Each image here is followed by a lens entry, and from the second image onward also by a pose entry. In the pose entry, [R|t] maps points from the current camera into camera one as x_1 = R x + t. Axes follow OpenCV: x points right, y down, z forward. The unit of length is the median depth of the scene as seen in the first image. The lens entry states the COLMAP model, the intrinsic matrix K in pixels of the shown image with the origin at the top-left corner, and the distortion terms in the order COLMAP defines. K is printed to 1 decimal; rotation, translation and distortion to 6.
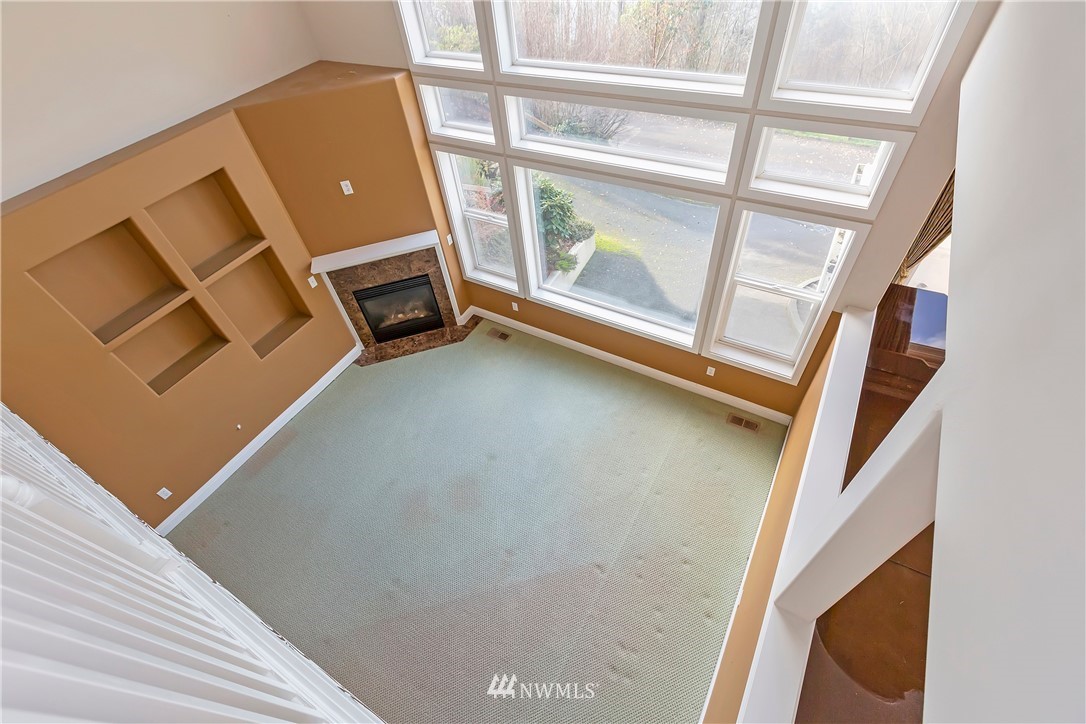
lens RADIAL K [[485.0, 0, 543.5], [0, 485.0, 362.5], [0, 0, 1]] dist [-0.001823, 0.000070]
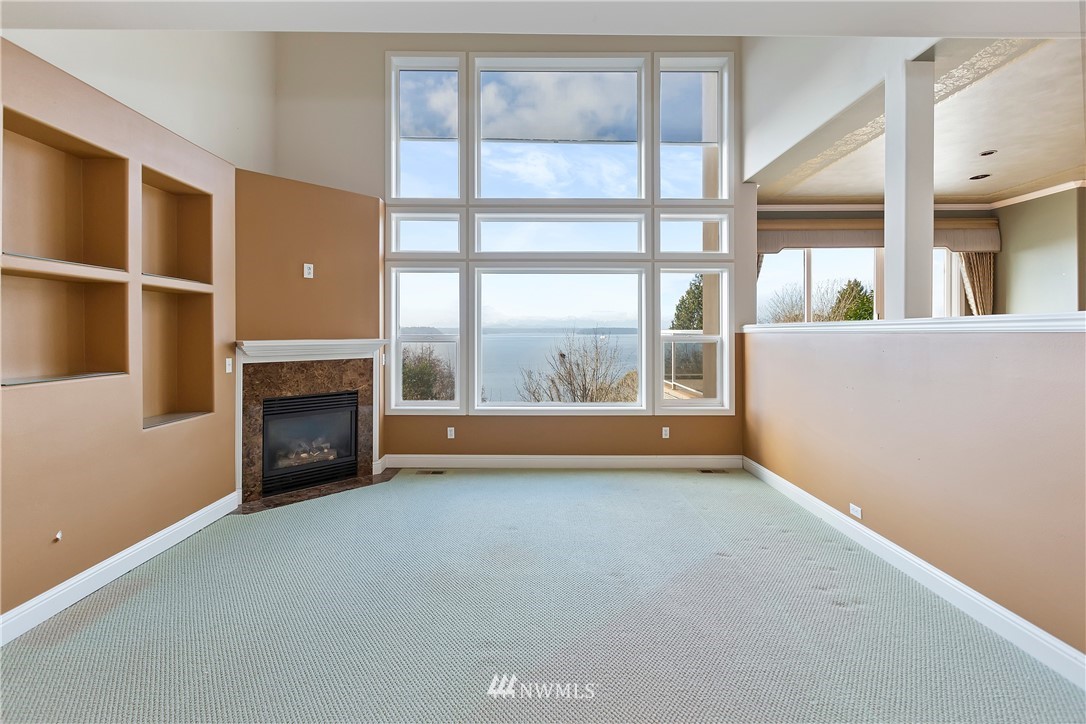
lens RADIAL K [[505.3, 0, 539.4], [0, 505.3, 340.1], [0, 0, 1]] dist [-0.001800, 0.000119]
pose [[0.853079, 0.086758, 0.514519, -0.443464], [0.333913, 0.666950, -0.666093, 0.479721], [-0.400947, 0.740034, 0.539992, 0.314765]]
